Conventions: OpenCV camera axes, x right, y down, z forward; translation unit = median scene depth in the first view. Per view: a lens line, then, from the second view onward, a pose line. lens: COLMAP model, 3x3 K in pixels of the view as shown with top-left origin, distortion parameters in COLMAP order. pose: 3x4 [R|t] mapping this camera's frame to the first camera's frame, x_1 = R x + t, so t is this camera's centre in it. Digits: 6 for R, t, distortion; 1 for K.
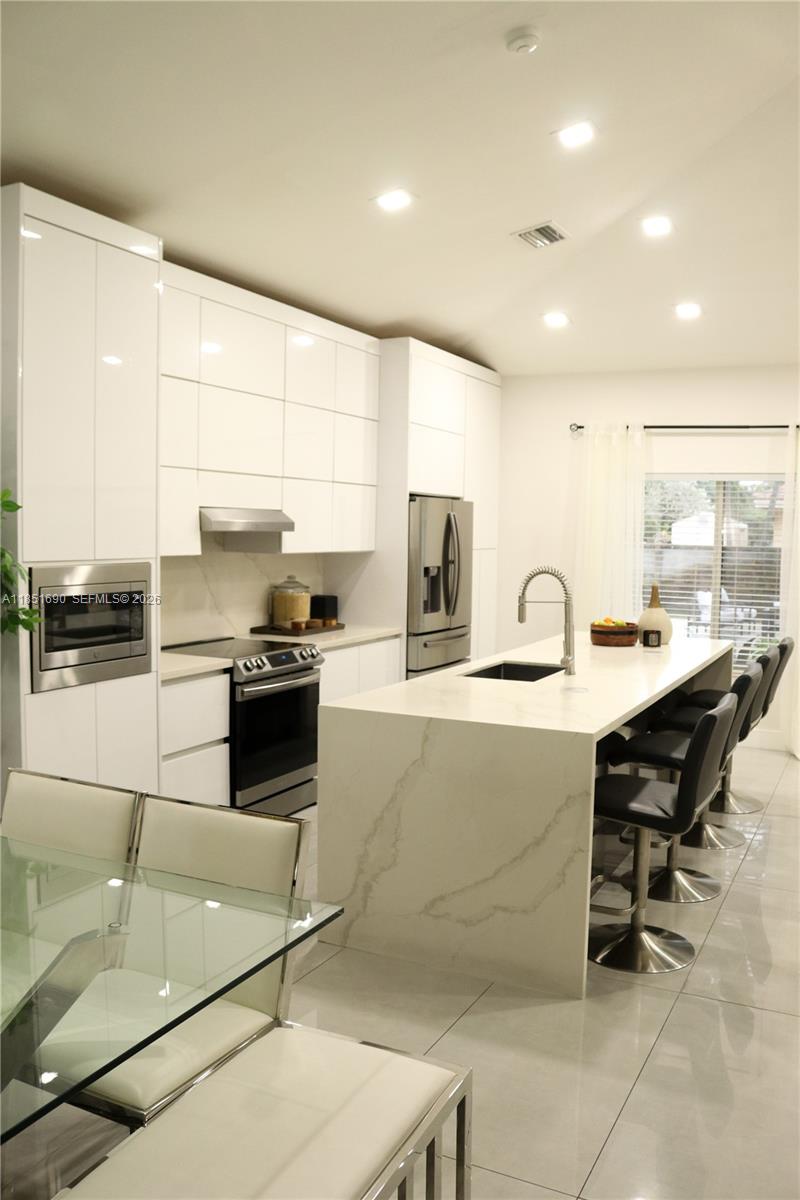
lens RADIAL K [[1000.5, 0, 410.1], [0, 1000.5, 603.1], [0, 0, 1]] dist [-0.155756, 0.131890]
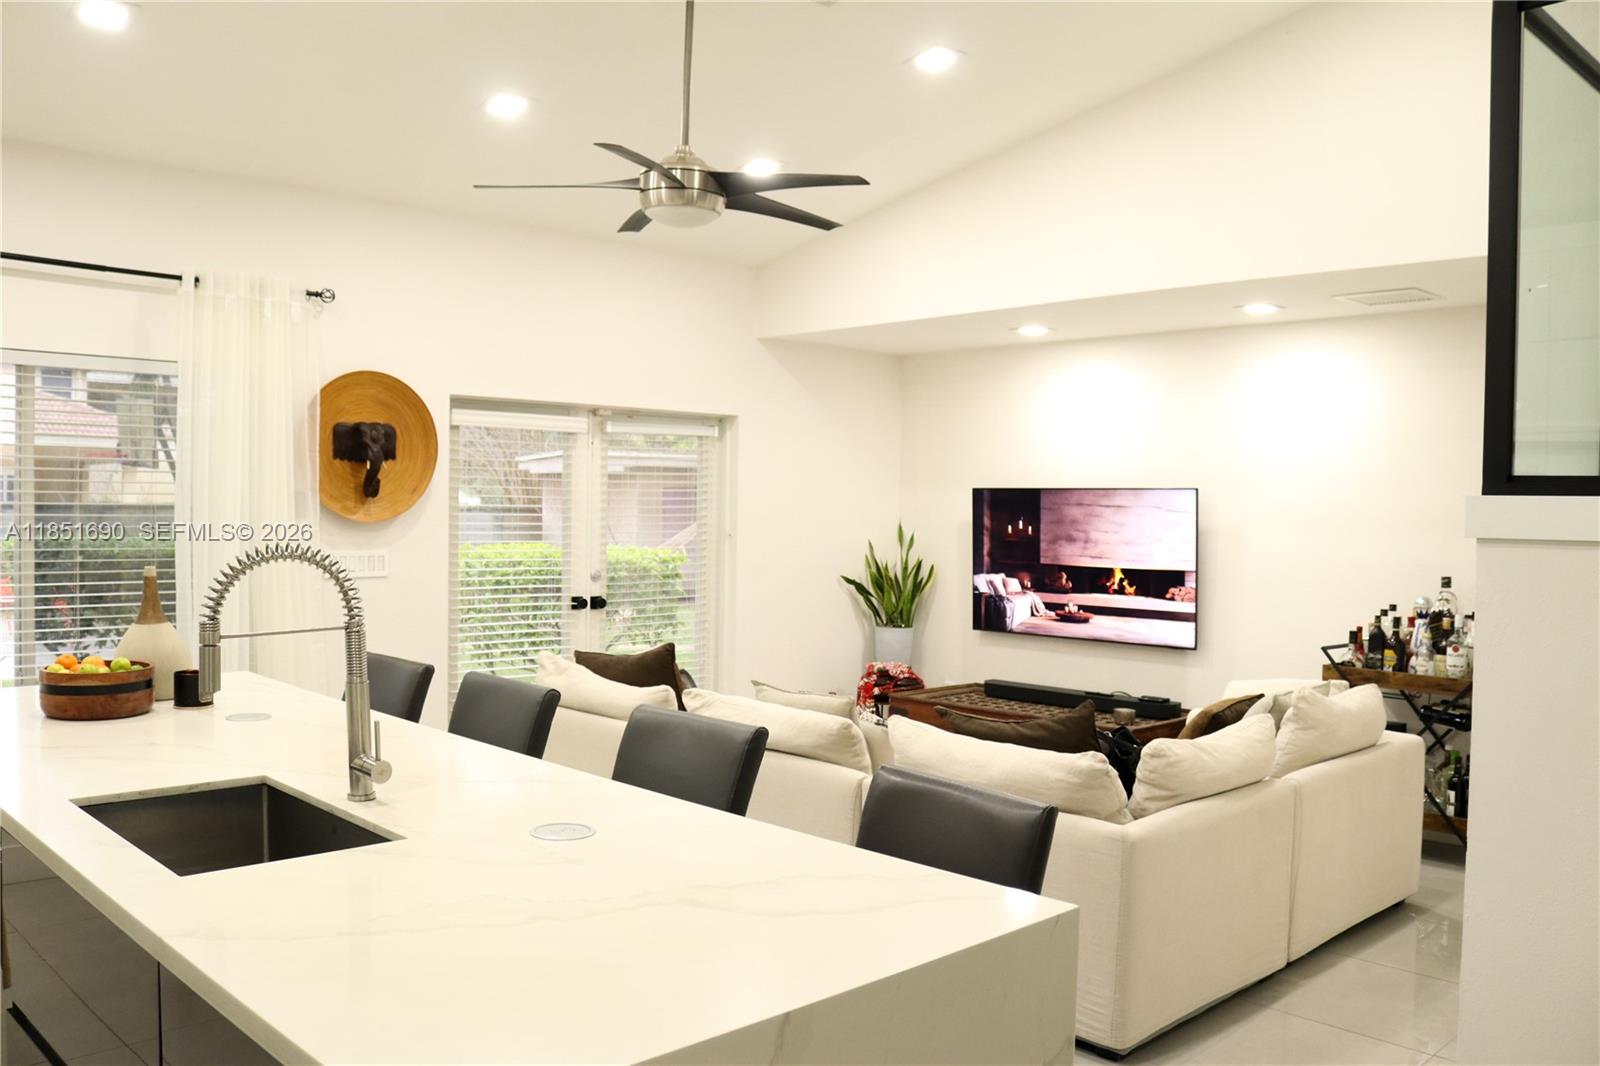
lens RADIAL K [[1334.0, 0, 792.4], [0, 1334.0, 536.0], [0, 0, 1]] dist [-0.155756, 0.131890]
pose [[0.353207, -0.035503, 0.934871, -0.231515], [0.059312, 0.998119, 0.015496, -0.029577], [-0.933663, 0.049976, 0.354649, 0.518307]]
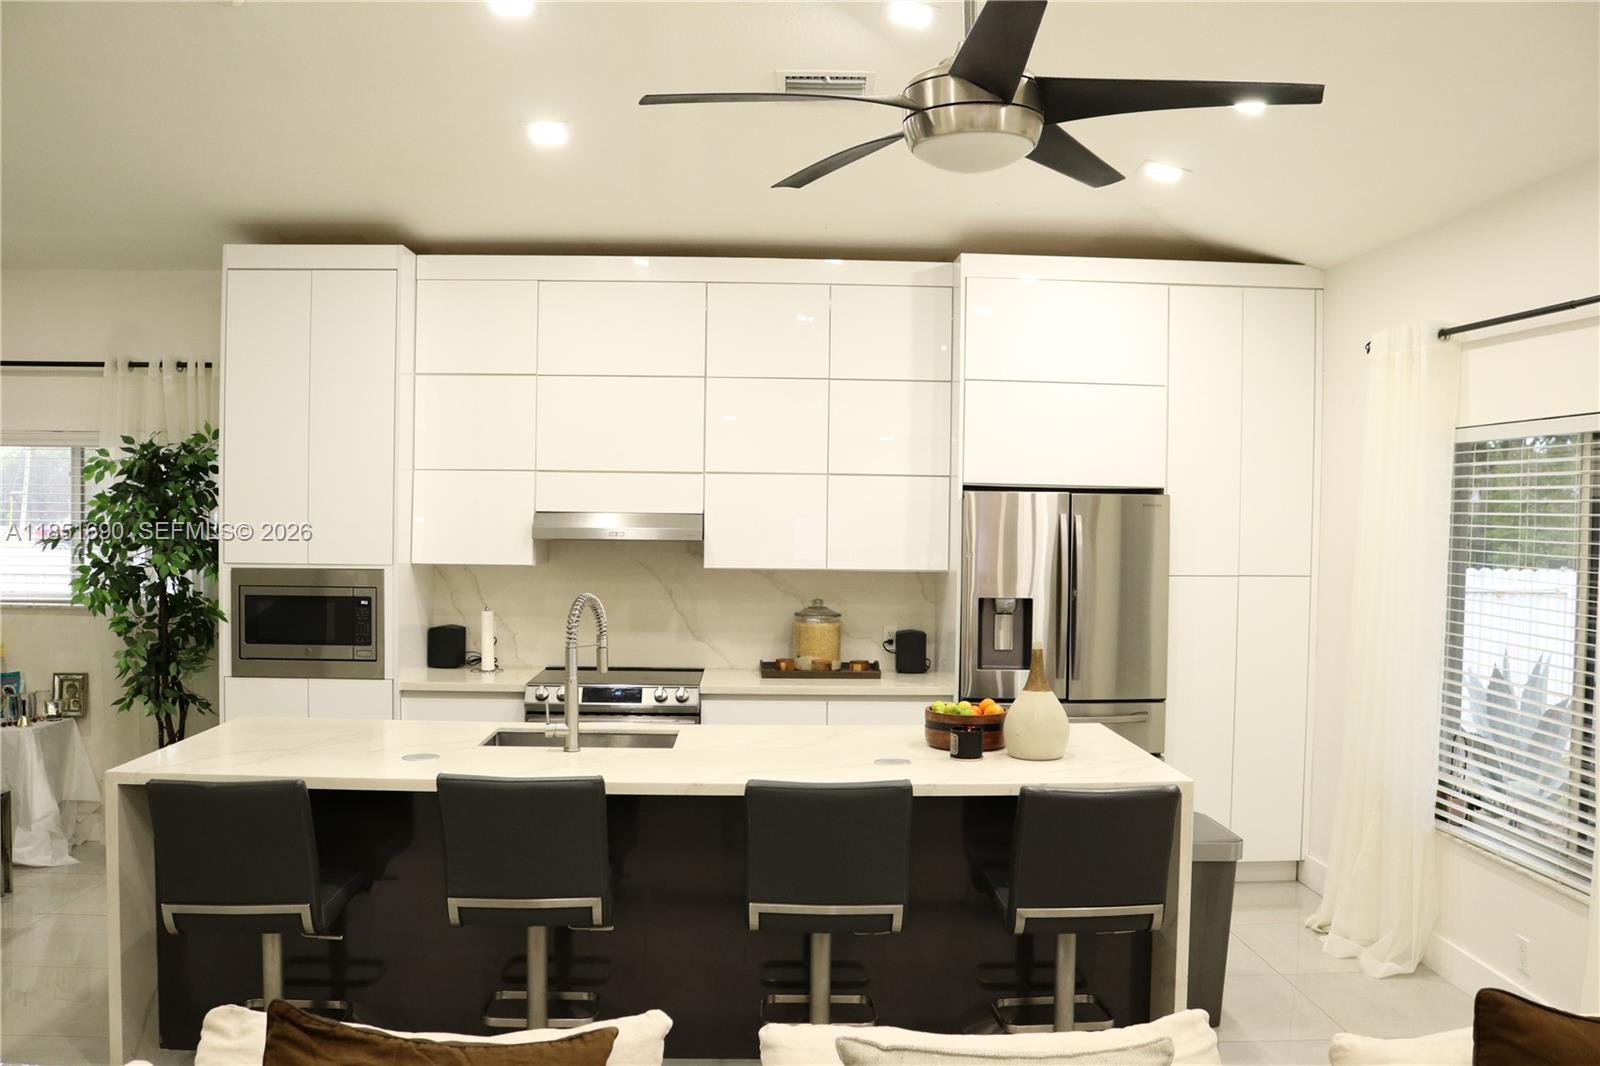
lens RADIAL K [[1334.0, 0, 792.4], [0, 1334.0, 536.0], [0, 0, 1]] dist [-0.155756, 0.131890]
pose [[0.478342, 0.008568, -0.878132, 0.854810], [-0.070182, 0.997127, -0.028501, -0.051002], [0.875365, 0.075263, 0.477569, 0.563307]]
